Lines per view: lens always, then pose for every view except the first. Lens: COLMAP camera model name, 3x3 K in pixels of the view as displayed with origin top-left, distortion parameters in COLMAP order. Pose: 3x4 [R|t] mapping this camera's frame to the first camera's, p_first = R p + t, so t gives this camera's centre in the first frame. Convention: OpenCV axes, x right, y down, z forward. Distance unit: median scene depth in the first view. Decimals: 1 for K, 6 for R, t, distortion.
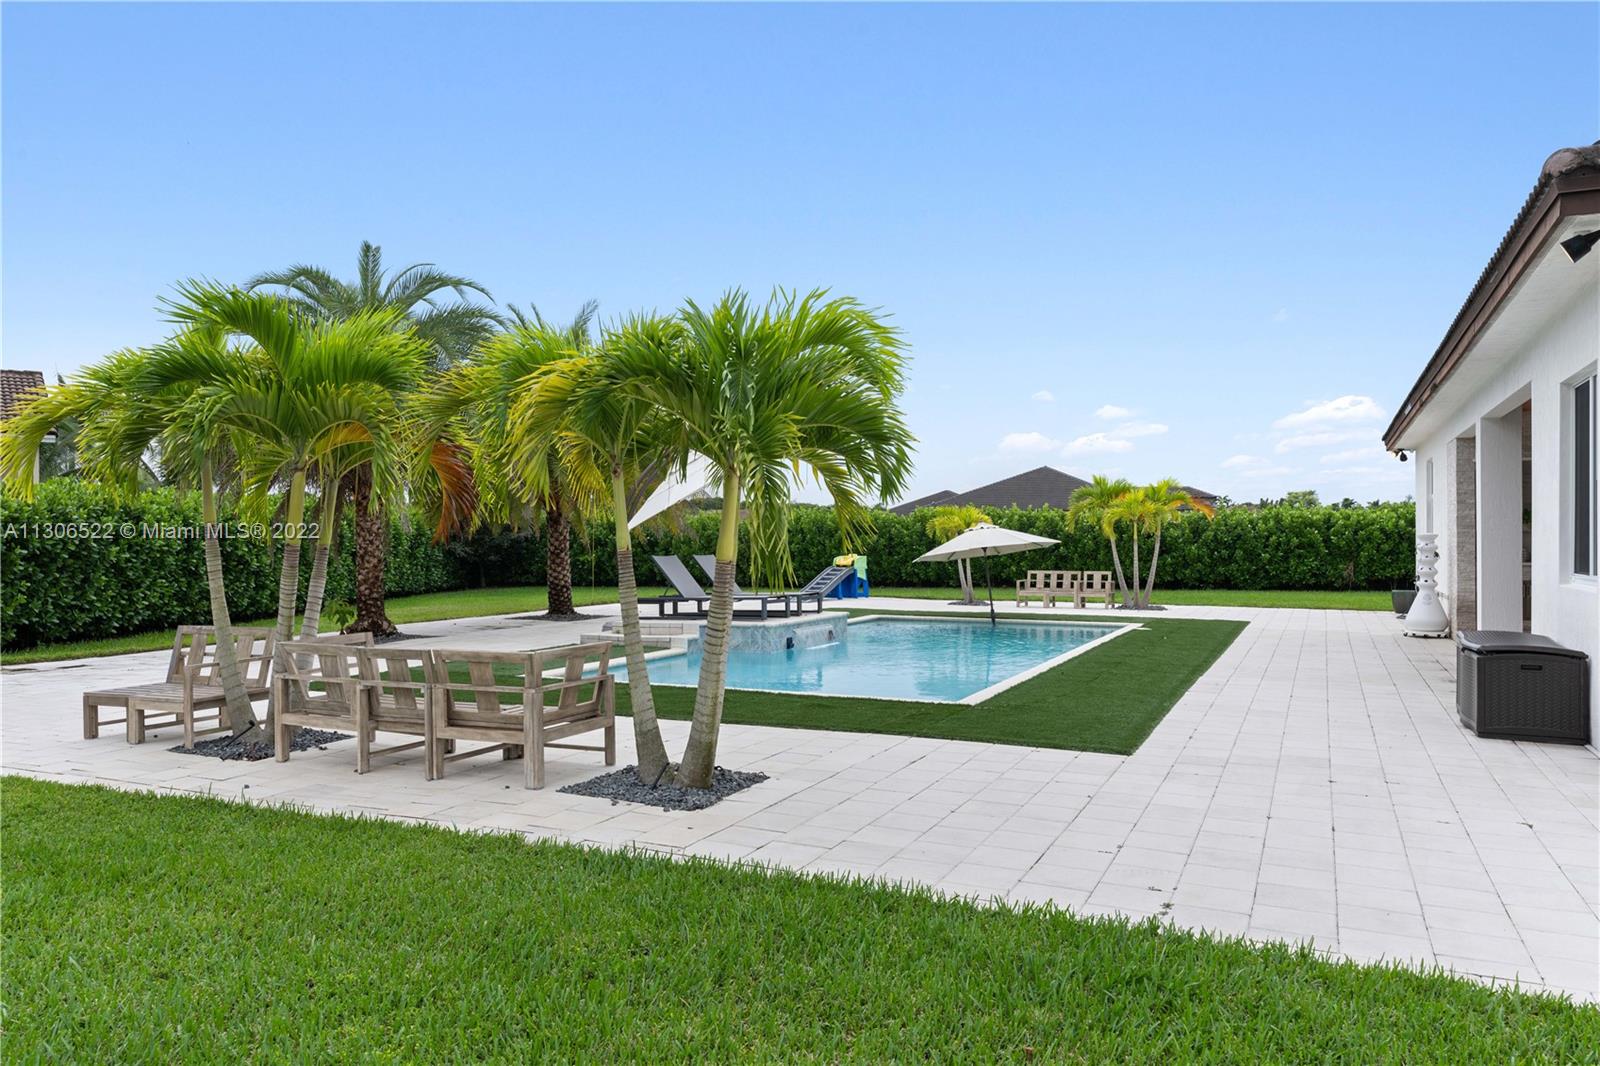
lens RADIAL K [[1094.9, 0, 802.6], [0, 1094.9, 538.8], [0, 0, 1]] dist [-0.007320, -0.000632]
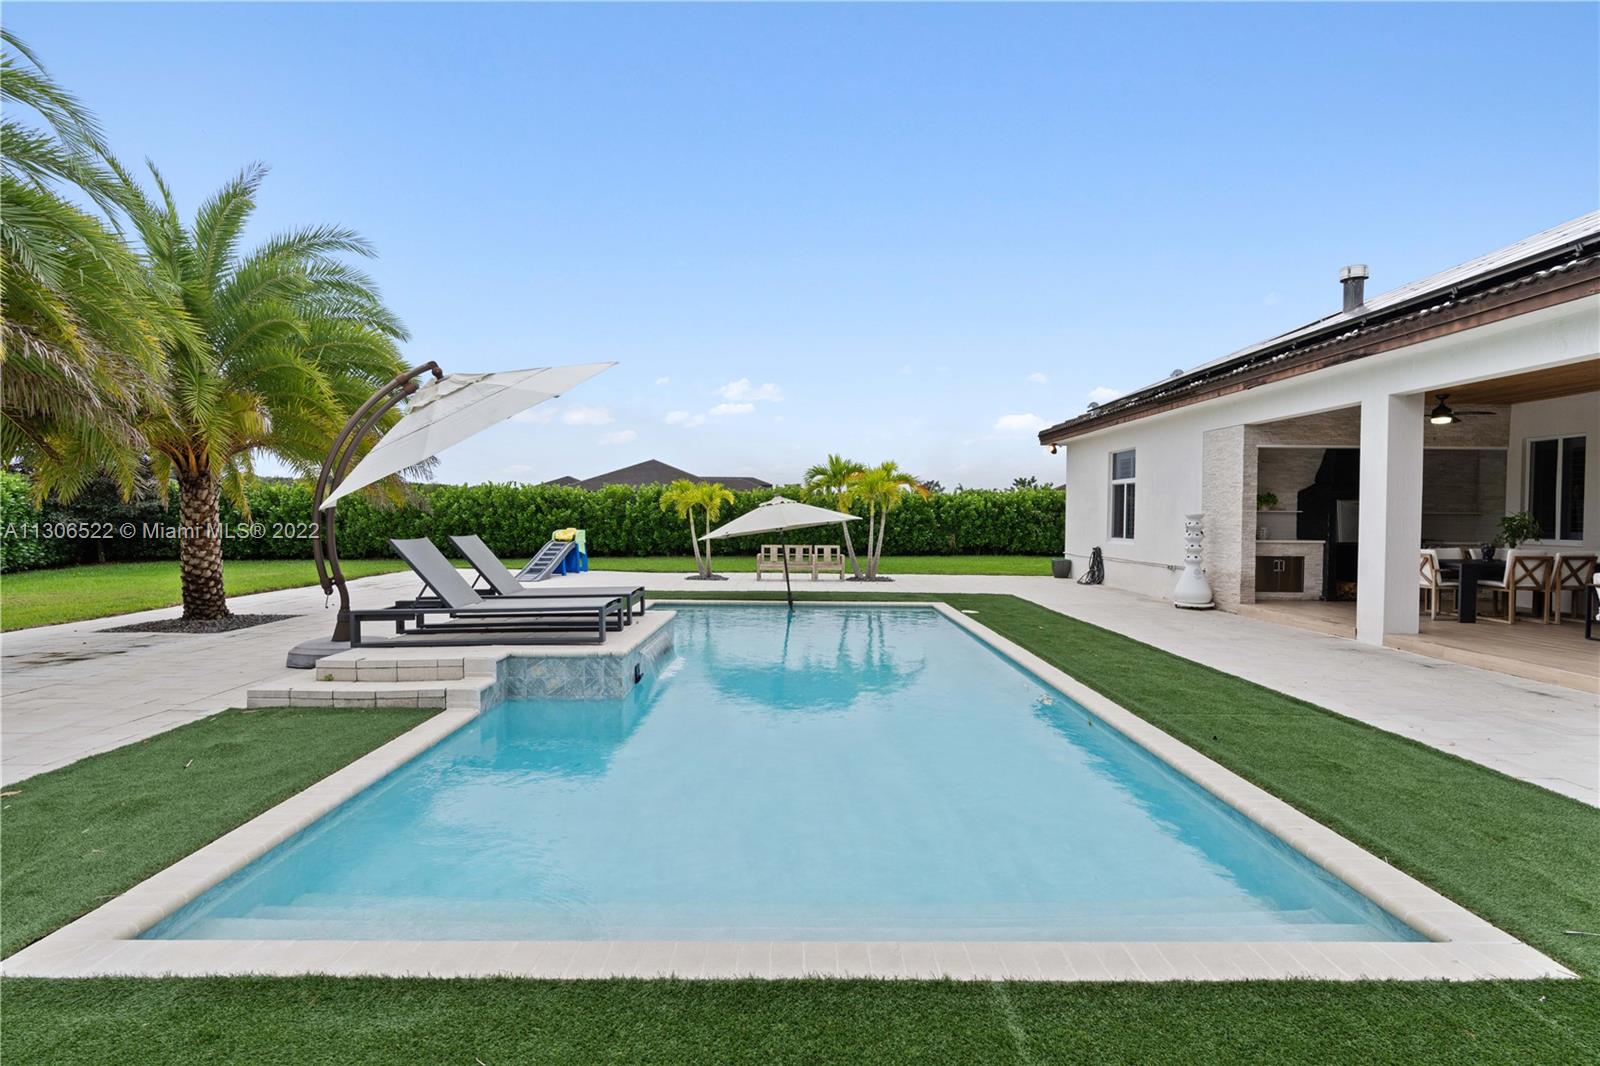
lens RADIAL K [[744.8, 0, 797.3], [0, 744.8, 526.9], [0, 0, 1]] dist [-0.008333, -0.001472]
pose [[0.899321, 0.000937, 0.437288, -0.071116], [-0.009049, 0.999823, 0.016469, -0.000063], [-0.437196, -0.018768, 0.899170, 0.333191]]
